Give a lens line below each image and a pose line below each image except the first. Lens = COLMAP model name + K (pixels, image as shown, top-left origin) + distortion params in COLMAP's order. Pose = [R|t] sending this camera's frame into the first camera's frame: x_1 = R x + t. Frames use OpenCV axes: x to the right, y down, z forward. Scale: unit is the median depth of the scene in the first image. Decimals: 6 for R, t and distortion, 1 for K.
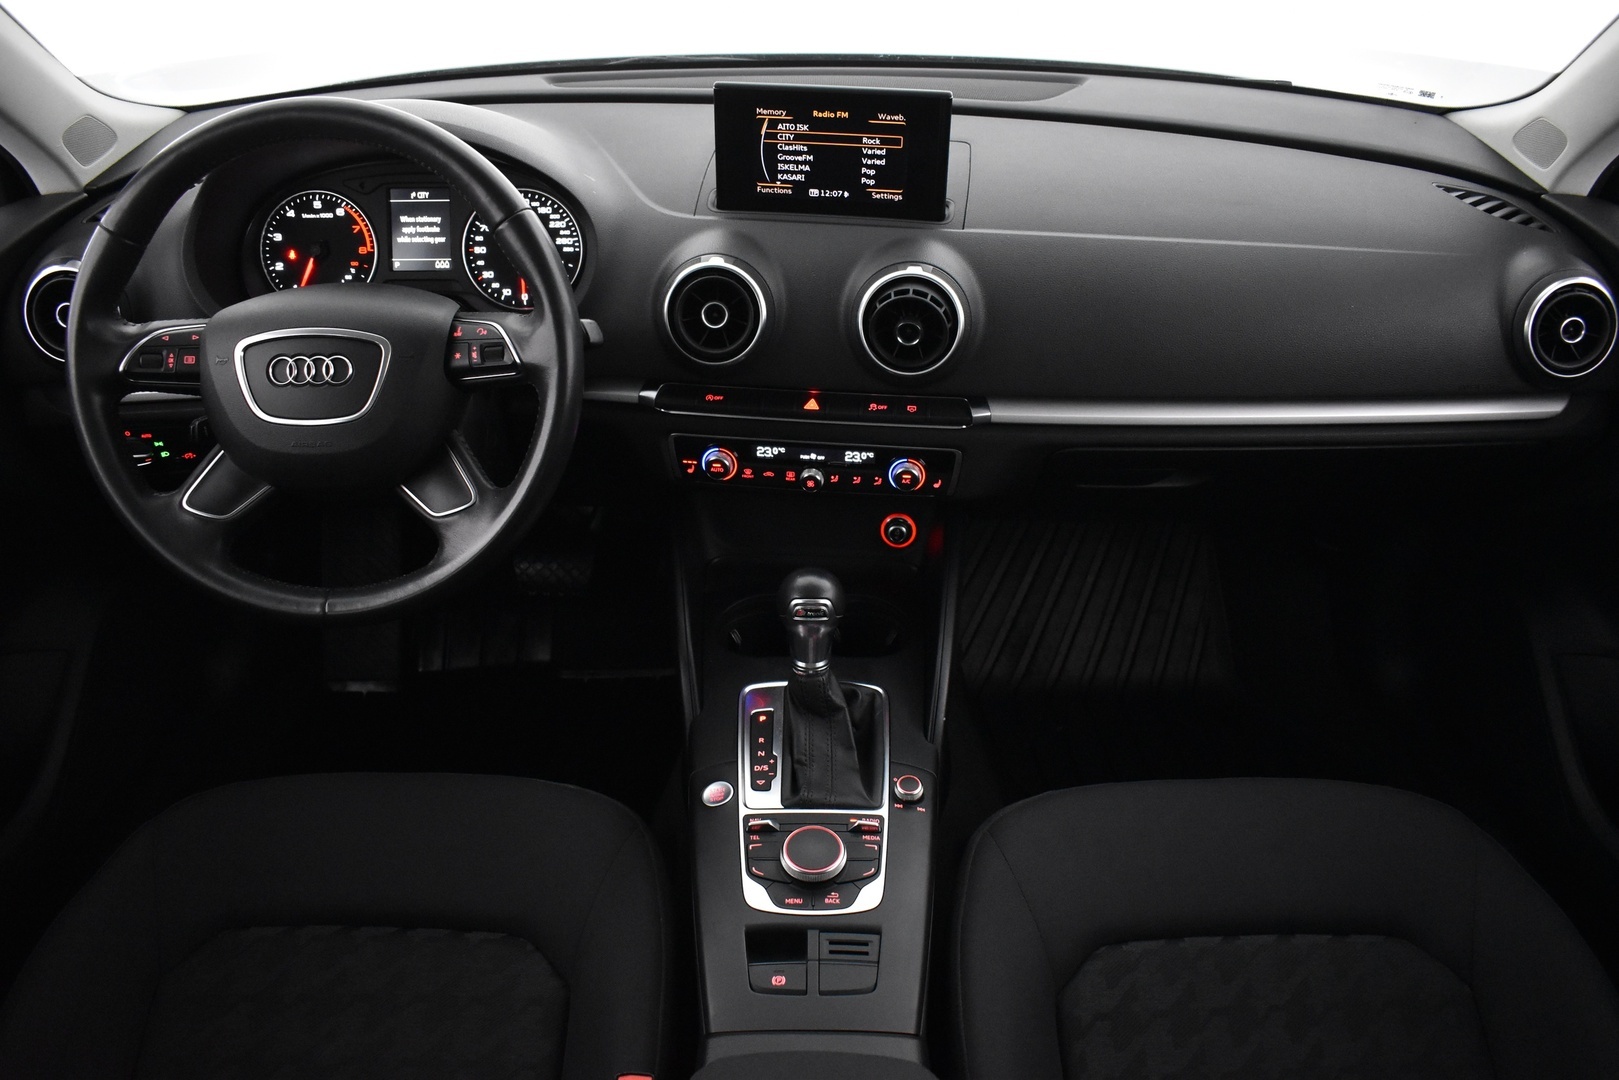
lens RADIAL K [[1299.9, 0, 810.9], [0, 1299.9, 540.9], [0, 0, 1]] dist [-0.084089, -0.005277]
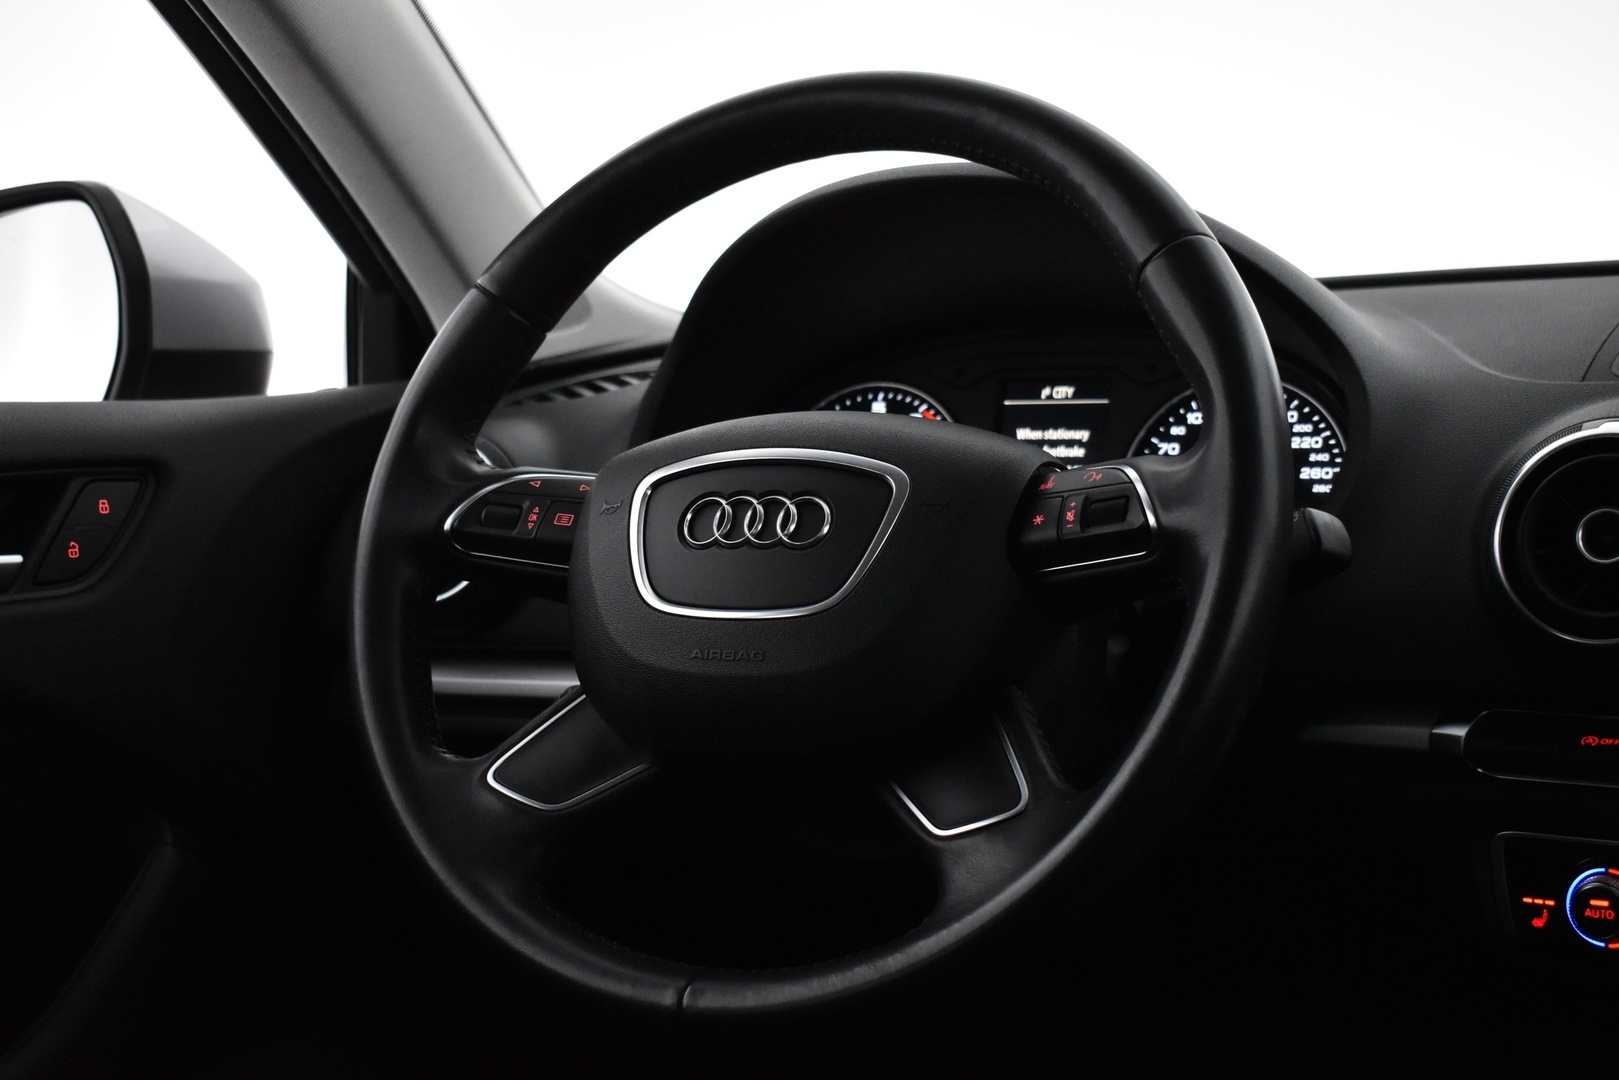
lens RADIAL K [[2224.7, 0, 811.0], [0, 2224.7, 539.3], [0, 0, 1]] dist [-0.043419, 0.000000]
pose [[0.889511, 0.002312, -0.456908, 0.032259], [-0.208778, 0.891548, -0.401938, 0.194221], [0.406426, 0.452920, 0.793525, 0.256878]]
